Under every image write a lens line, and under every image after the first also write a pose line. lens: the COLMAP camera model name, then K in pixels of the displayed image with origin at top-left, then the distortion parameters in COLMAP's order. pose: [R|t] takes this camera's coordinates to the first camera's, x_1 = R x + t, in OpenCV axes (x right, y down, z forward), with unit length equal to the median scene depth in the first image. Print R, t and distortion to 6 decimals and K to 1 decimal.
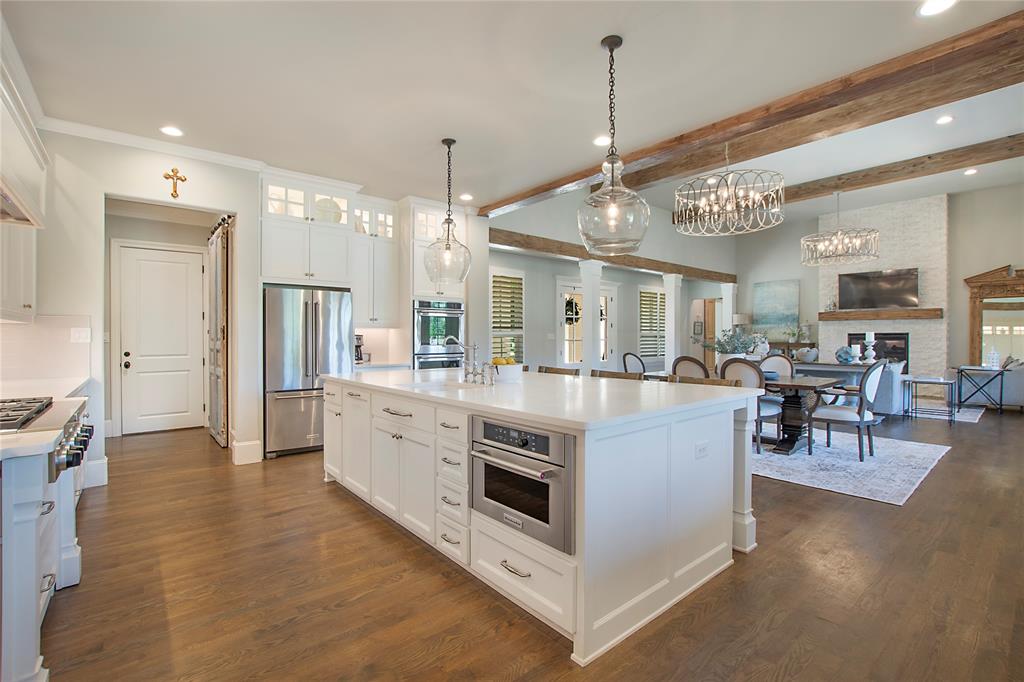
lens RADIAL K [[459.4, 0, 504.6], [0, 459.4, 337.0], [0, 0, 1]] dist [-0.022870, 0.003308]
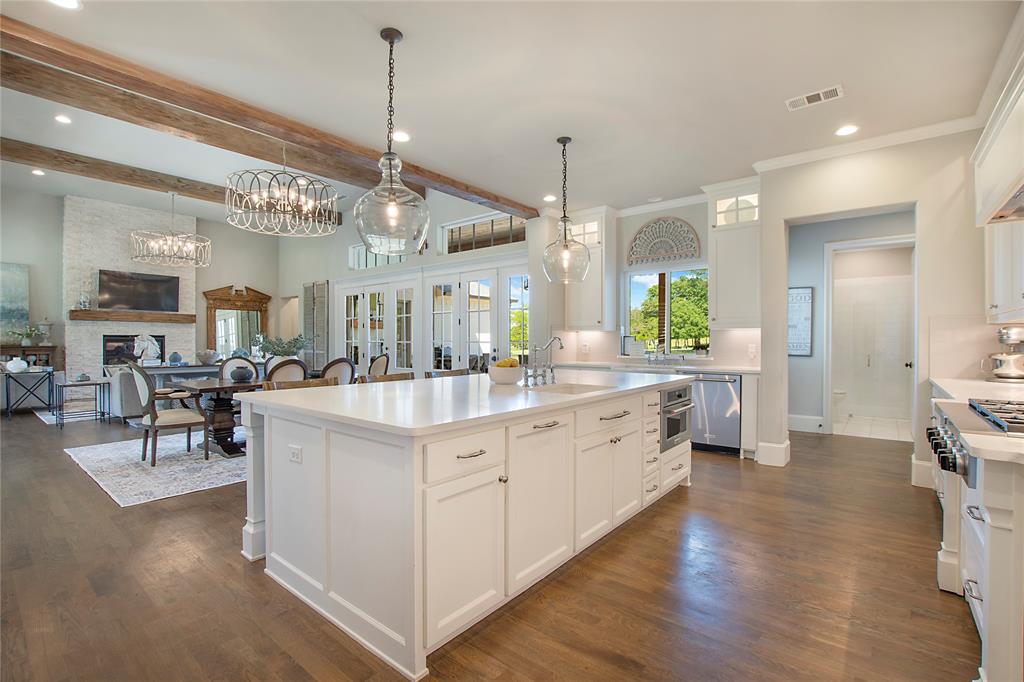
lens RADIAL K [[459.4, 0, 516.2], [0, 459.4, 333.4], [0, 0, 1]] dist [-0.022870, 0.003308]
pose [[-0.202148, 0.016592, 0.979214, -0.348574], [-0.003955, 0.999835, -0.017758, 0.002249], [-0.979347, -0.007462, -0.202049, 0.424412]]
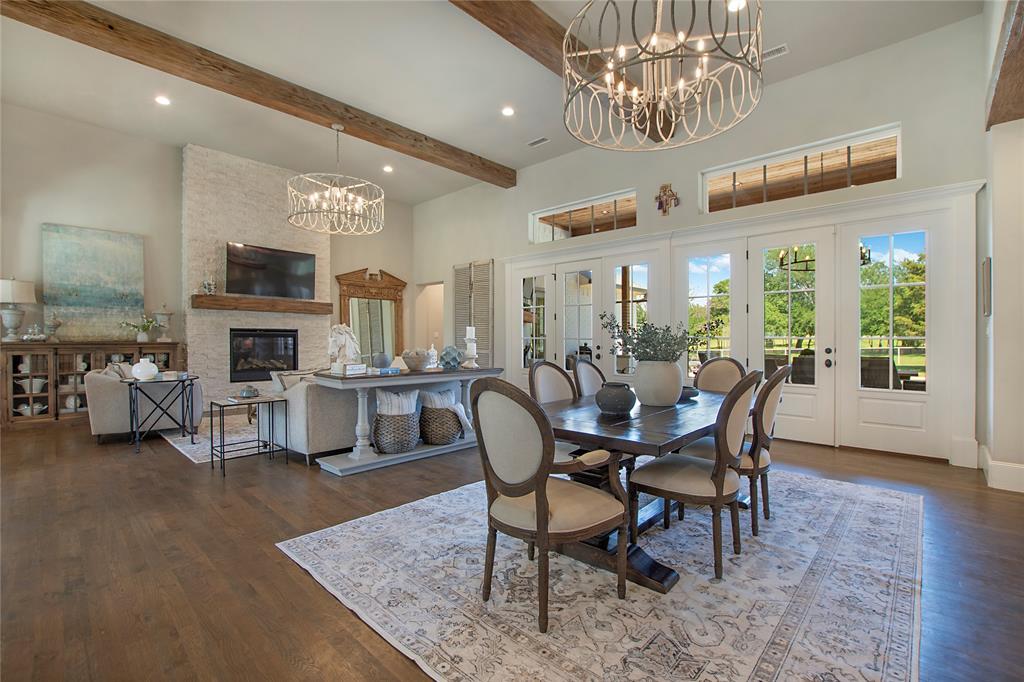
lens RADIAL K [[459.4, 0, 514.7], [0, 459.4, 338.5], [0, 0, 1]] dist [-0.022870, 0.003308]
pose [[-0.117667, 0.002372, 0.993050, 0.001354], [-0.008200, 0.999961, -0.003360, 0.007794], [-0.993019, -0.008538, -0.117643, 0.739701]]
